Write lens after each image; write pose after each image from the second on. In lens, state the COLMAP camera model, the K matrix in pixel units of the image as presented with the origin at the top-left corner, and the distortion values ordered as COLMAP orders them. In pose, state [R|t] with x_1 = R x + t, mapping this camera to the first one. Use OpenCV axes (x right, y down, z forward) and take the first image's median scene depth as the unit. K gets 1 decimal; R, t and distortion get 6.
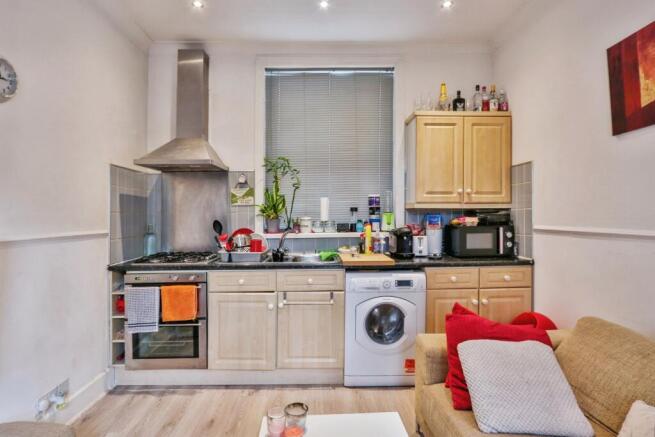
lens RADIAL K [[349.4, 0, 321.7], [0, 349.4, 213.7], [0, 0, 1]] dist [-0.023040, 0.007611]
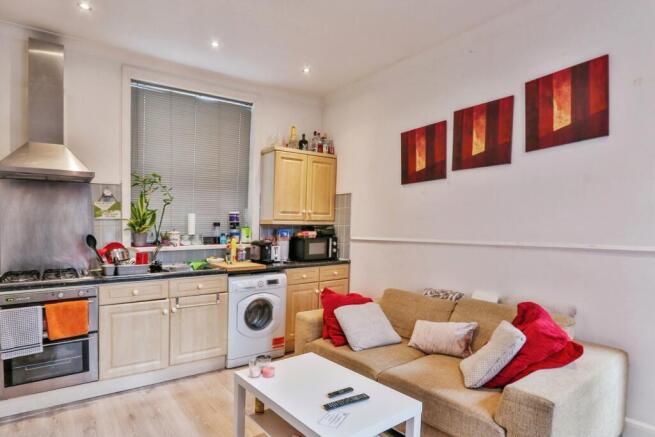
lens RADIAL K [[364.2, 0, 314.8], [0, 364.2, 265.7], [0, 0, 1]] dist [-0.021564, 0.003423]
pose [[0.829883, -0.051890, 0.555519, -0.354342], [-0.007206, 0.994586, 0.103666, -0.003670], [-0.557890, -0.090034, 0.825017, -0.193280]]
